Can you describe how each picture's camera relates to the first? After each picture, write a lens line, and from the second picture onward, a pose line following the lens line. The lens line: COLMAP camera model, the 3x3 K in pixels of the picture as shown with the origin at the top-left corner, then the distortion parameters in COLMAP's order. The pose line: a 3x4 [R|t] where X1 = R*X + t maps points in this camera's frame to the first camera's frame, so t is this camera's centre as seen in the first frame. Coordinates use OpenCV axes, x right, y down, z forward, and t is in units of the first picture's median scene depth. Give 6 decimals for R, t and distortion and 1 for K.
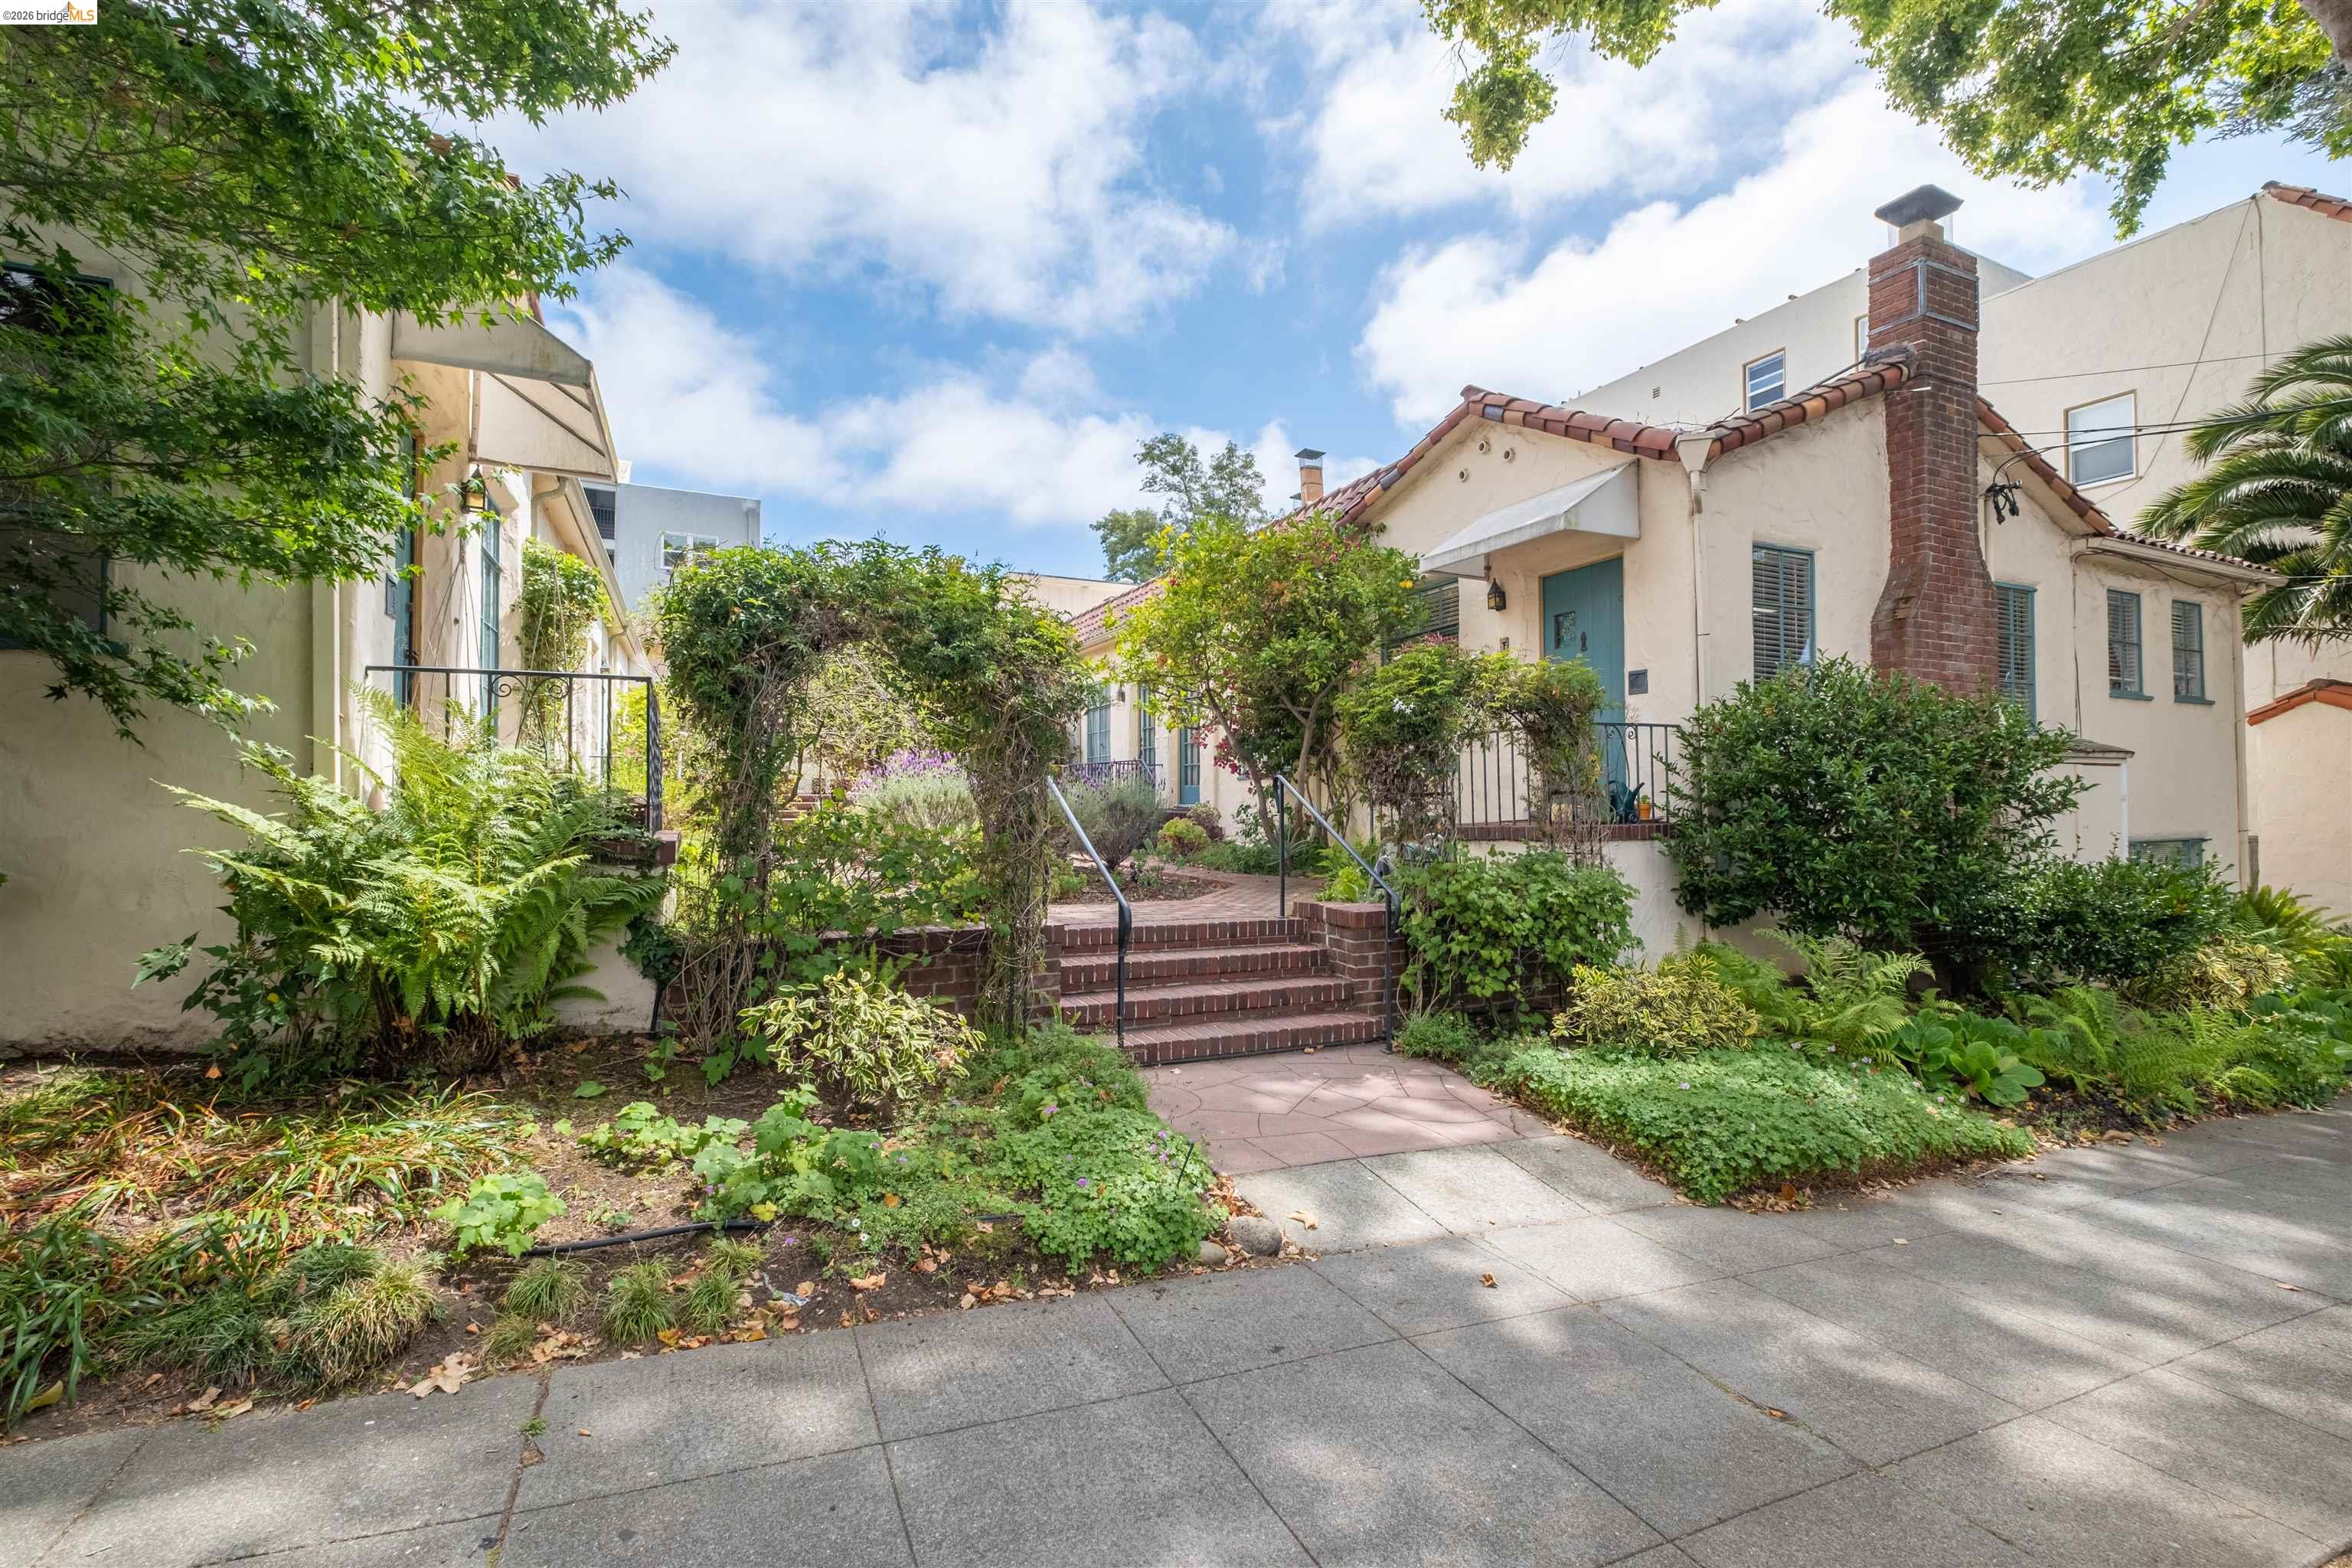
lens RADIAL K [[1030.8, 0, 1176.9], [0, 1030.8, 790.6], [0, 0, 1]] dist [-0.002517, -0.001050]
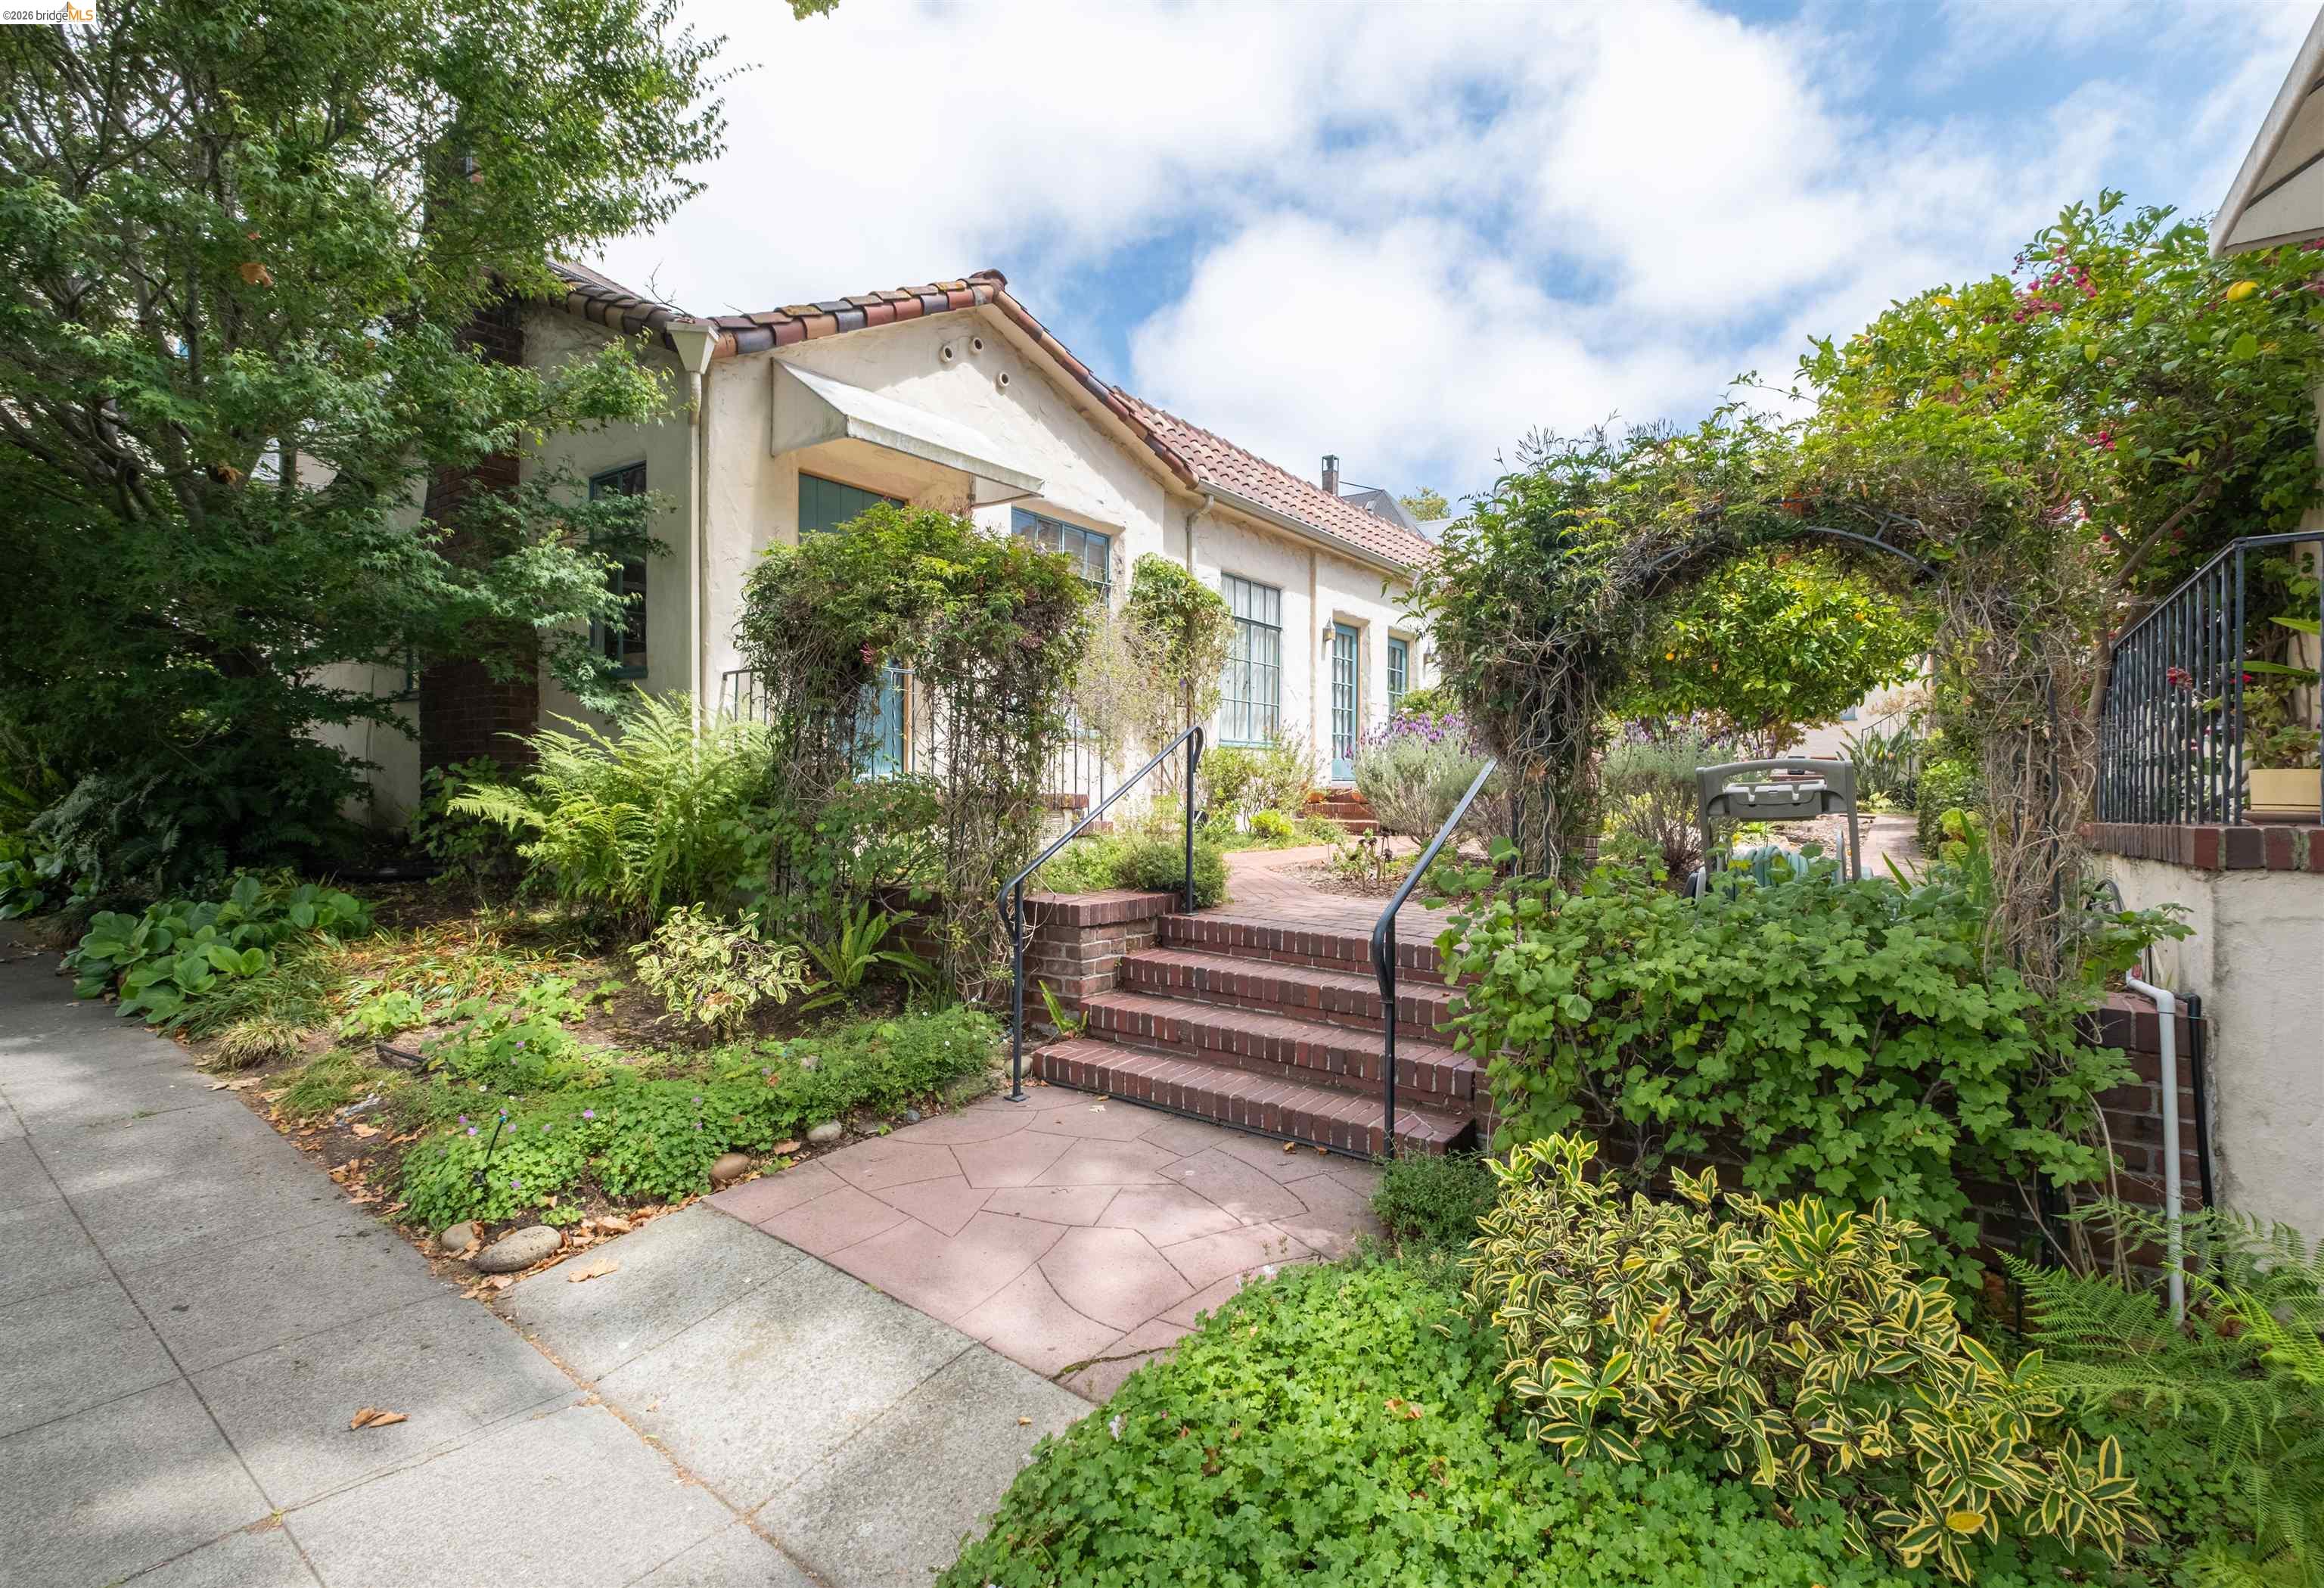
lens RADIAL K [[1035.4, 0, 1162.0], [0, 1035.4, 794.0], [0, 0, 1]] dist [0.000515, 0.000029]
pose [[0.479215, -0.003522, -0.877691, 0.800609], [0.003397, 0.999992, -0.002158, 0.043856], [0.877691, -0.001947, 0.479223, 0.798149]]
